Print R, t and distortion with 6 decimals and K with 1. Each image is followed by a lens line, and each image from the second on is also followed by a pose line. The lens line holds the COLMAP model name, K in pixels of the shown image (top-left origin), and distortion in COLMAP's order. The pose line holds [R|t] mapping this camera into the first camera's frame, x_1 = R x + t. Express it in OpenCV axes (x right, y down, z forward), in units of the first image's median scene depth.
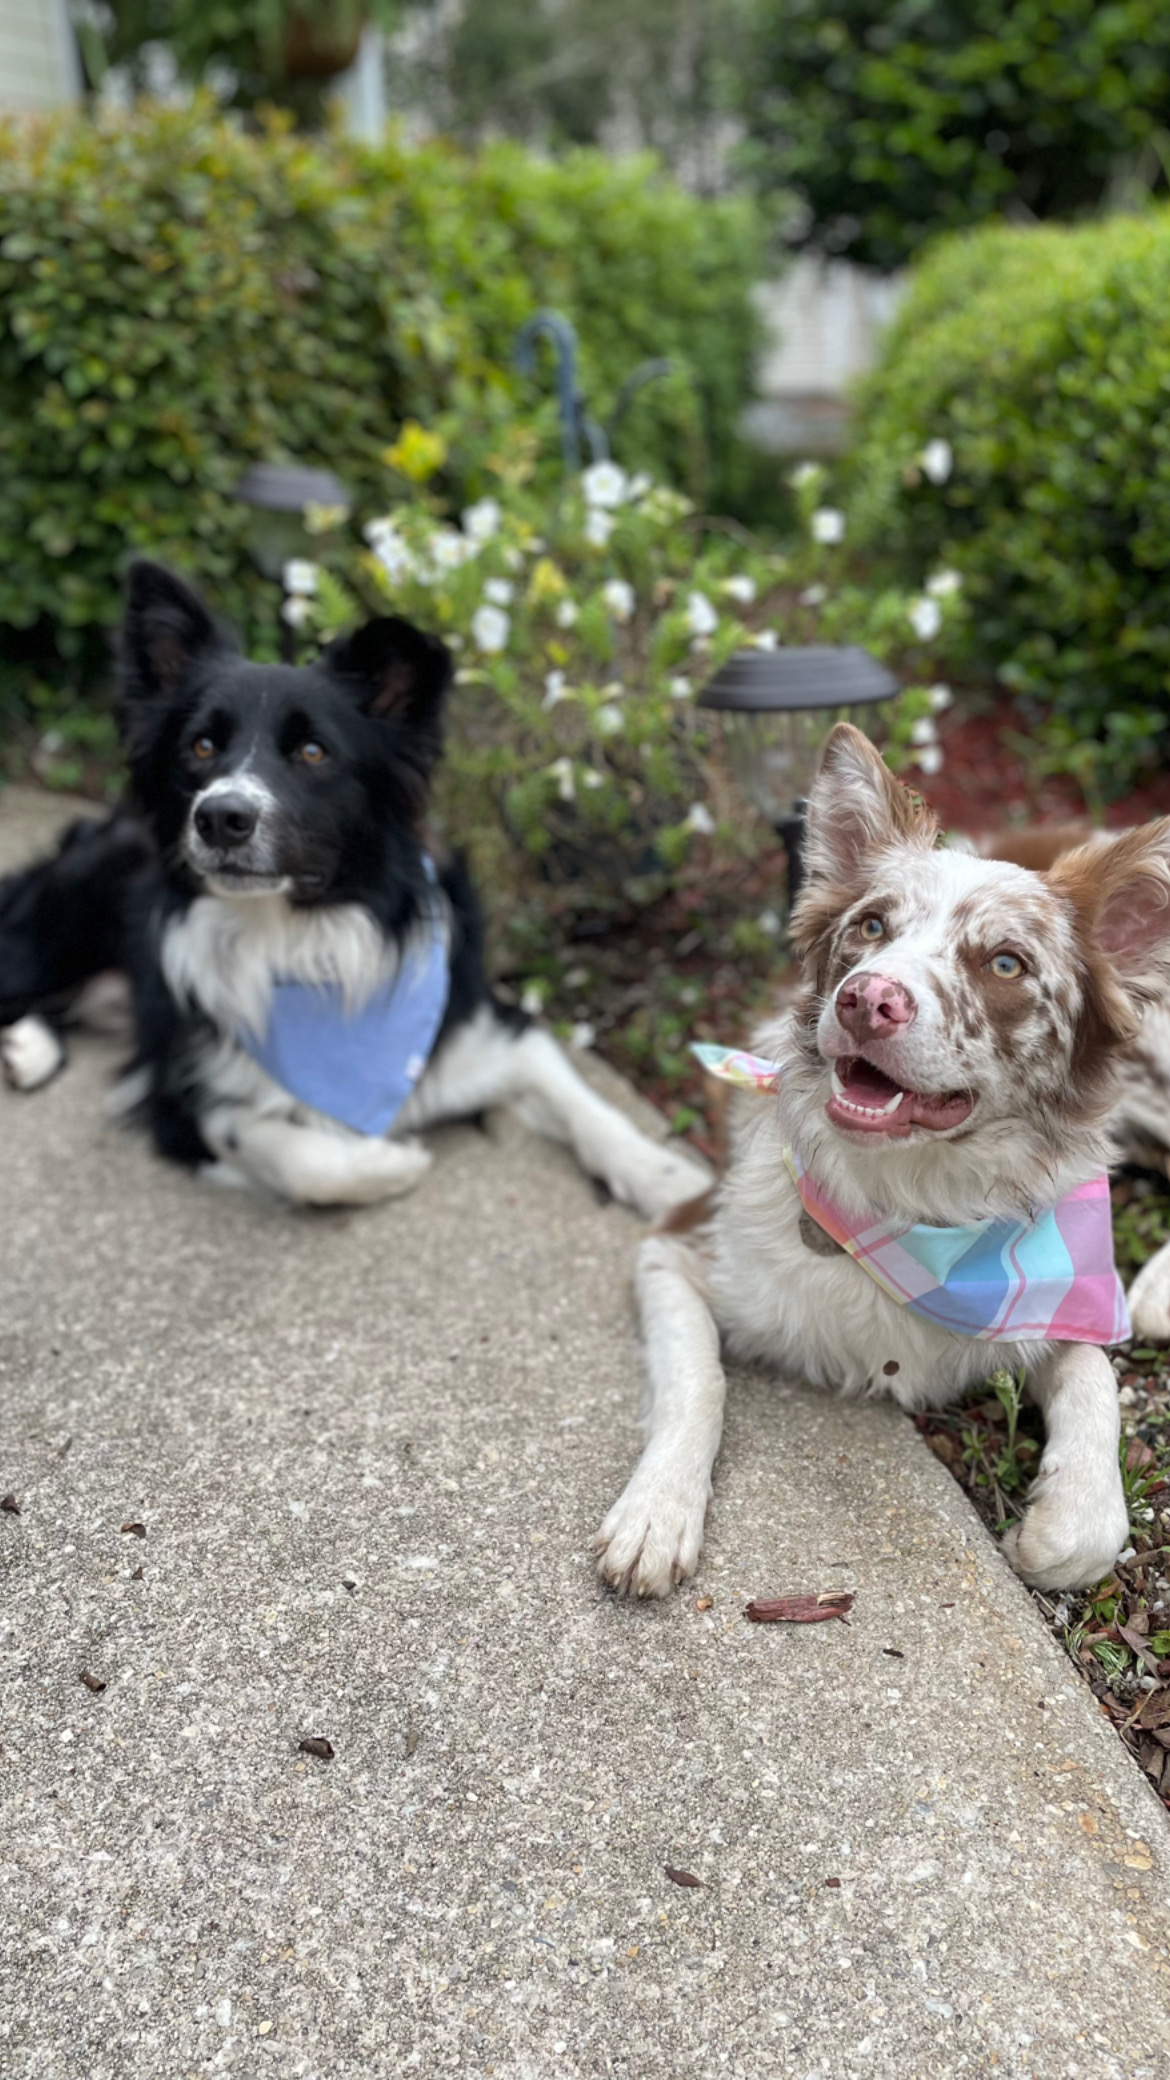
lens RADIAL K [[1577.0, 0, 592.8], [0, 1577.0, 1036.5], [0, 0, 1]] dist [0.005524, -0.000292]
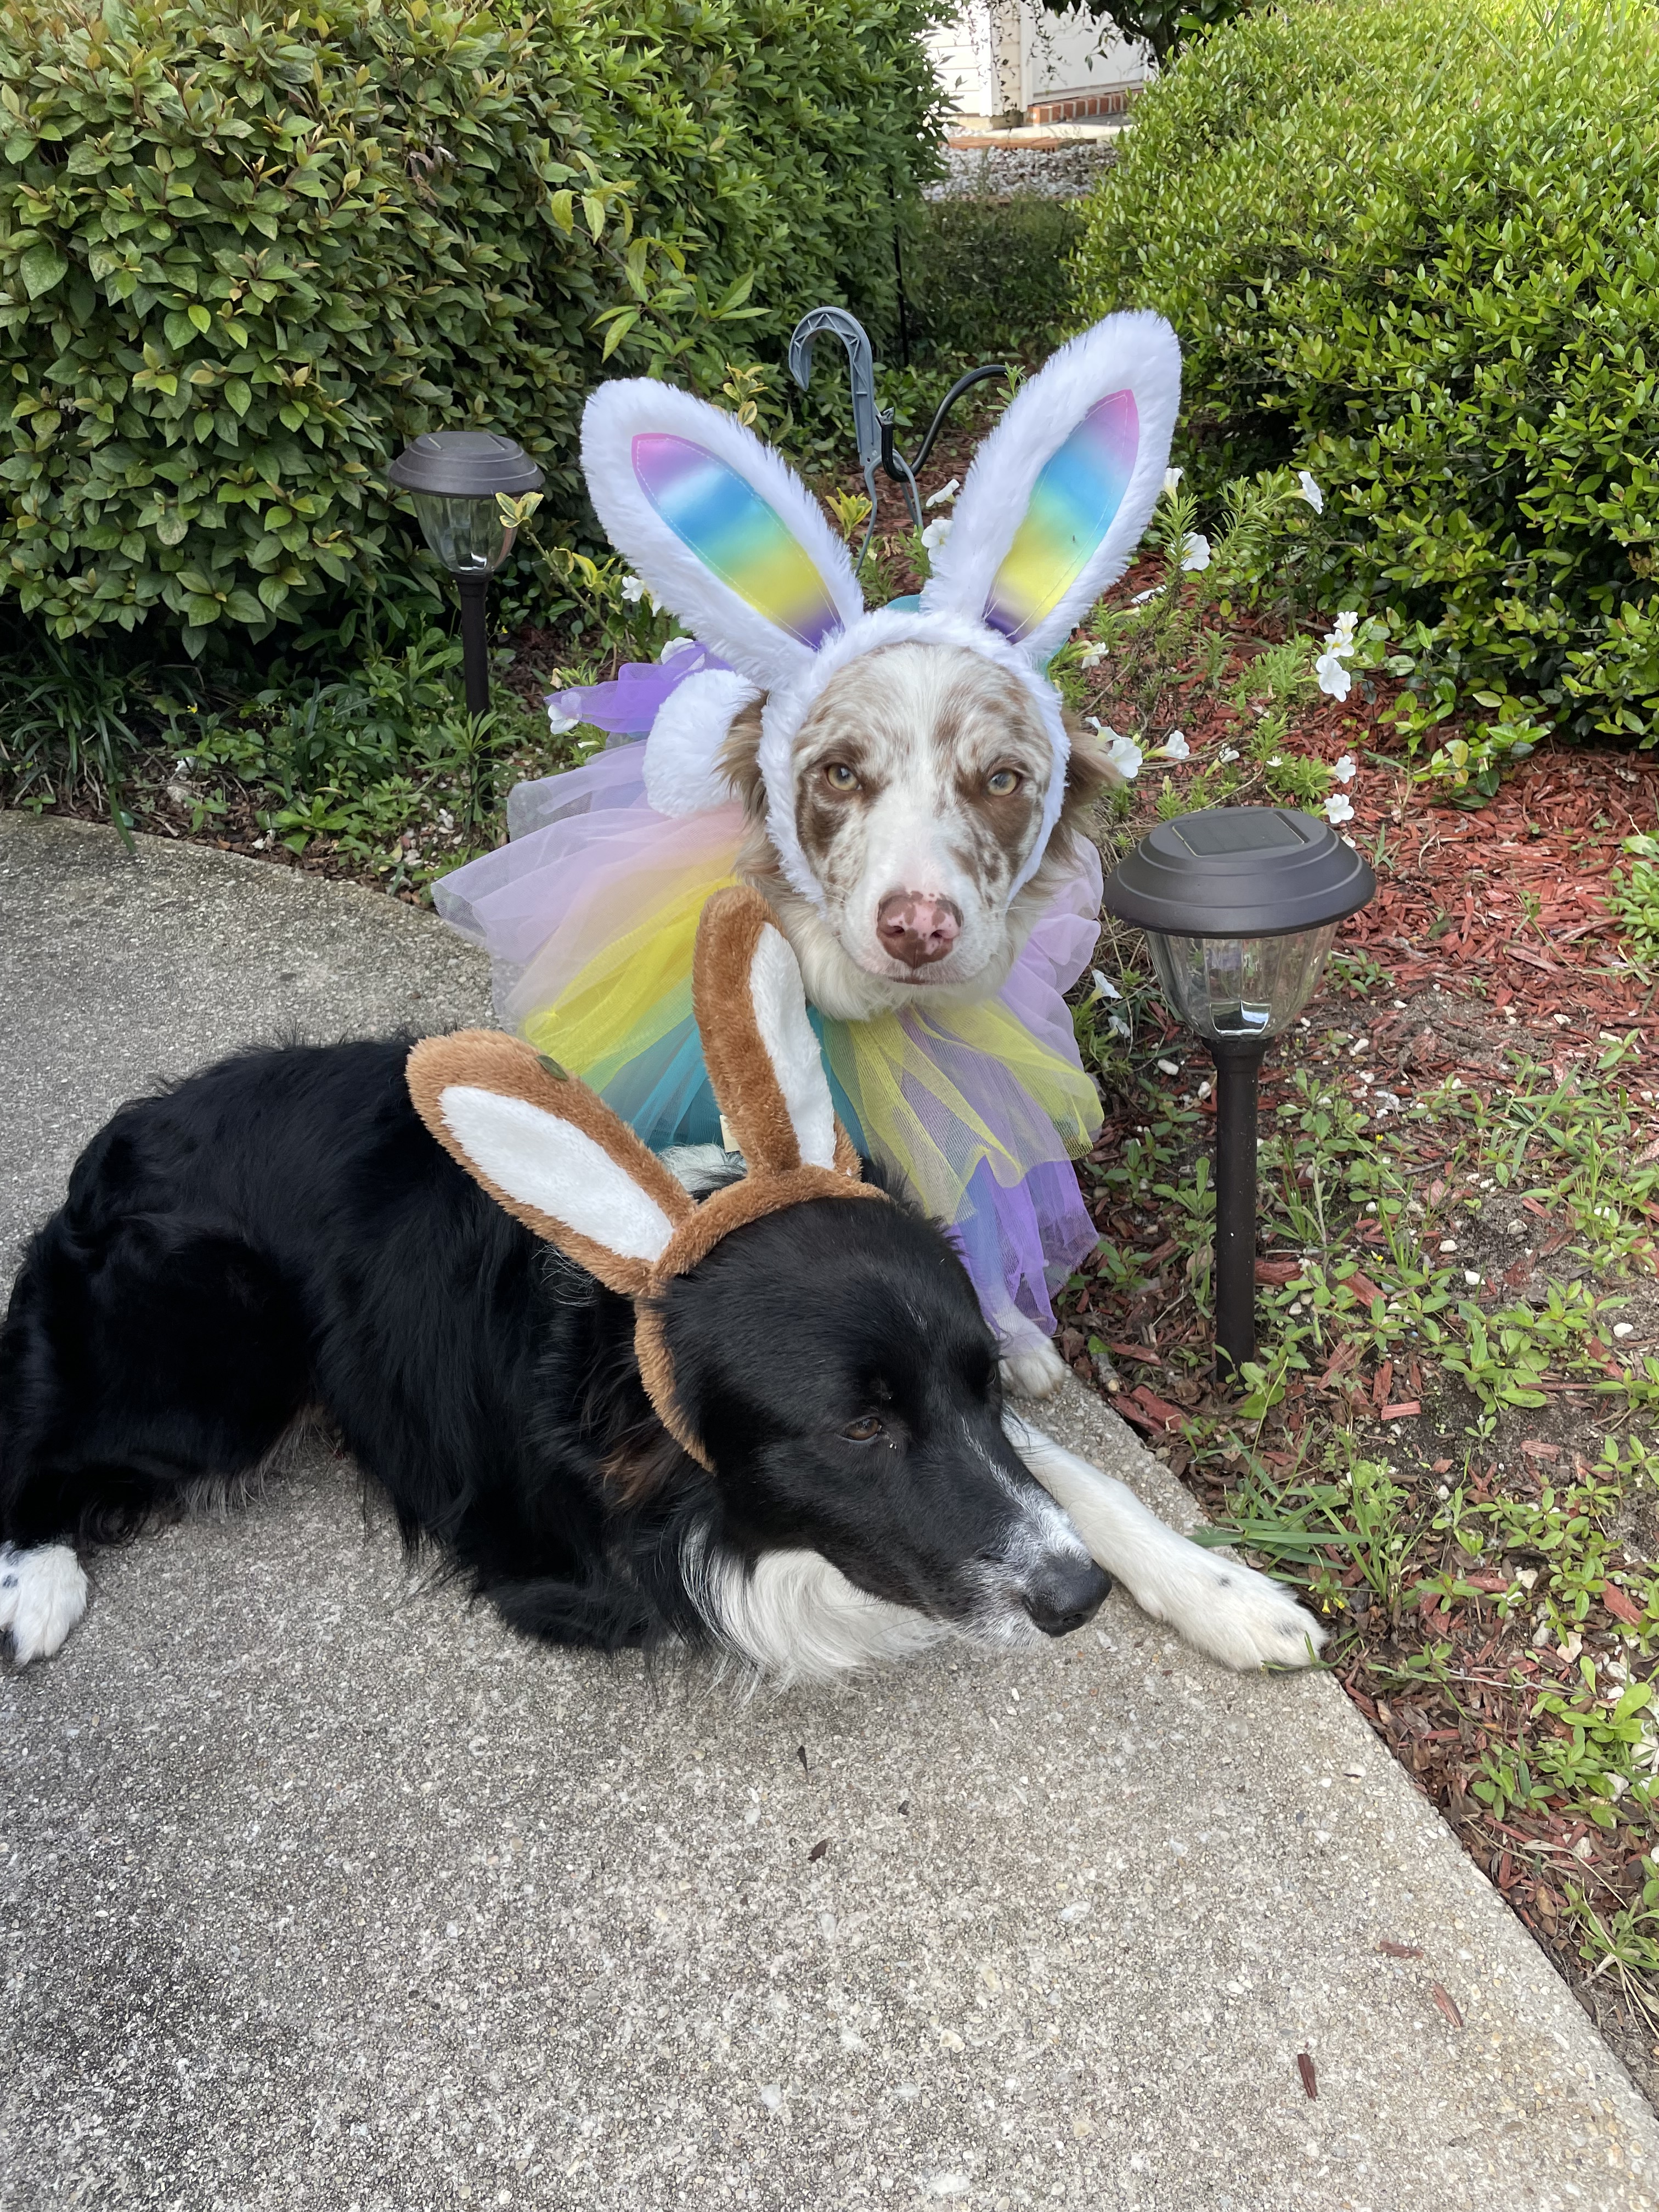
lens RADIAL K [[1674.0, 0, 820.9], [0, 1674.0, 1110.1], [0, 0, 1]] dist [-0.003506, -0.010700]
pose [[0.996397, -0.073065, 0.043070, -0.149915], [0.065267, 0.984829, 0.160784, -0.309360], [-0.054164, -0.157394, 0.986049, 0.217819]]
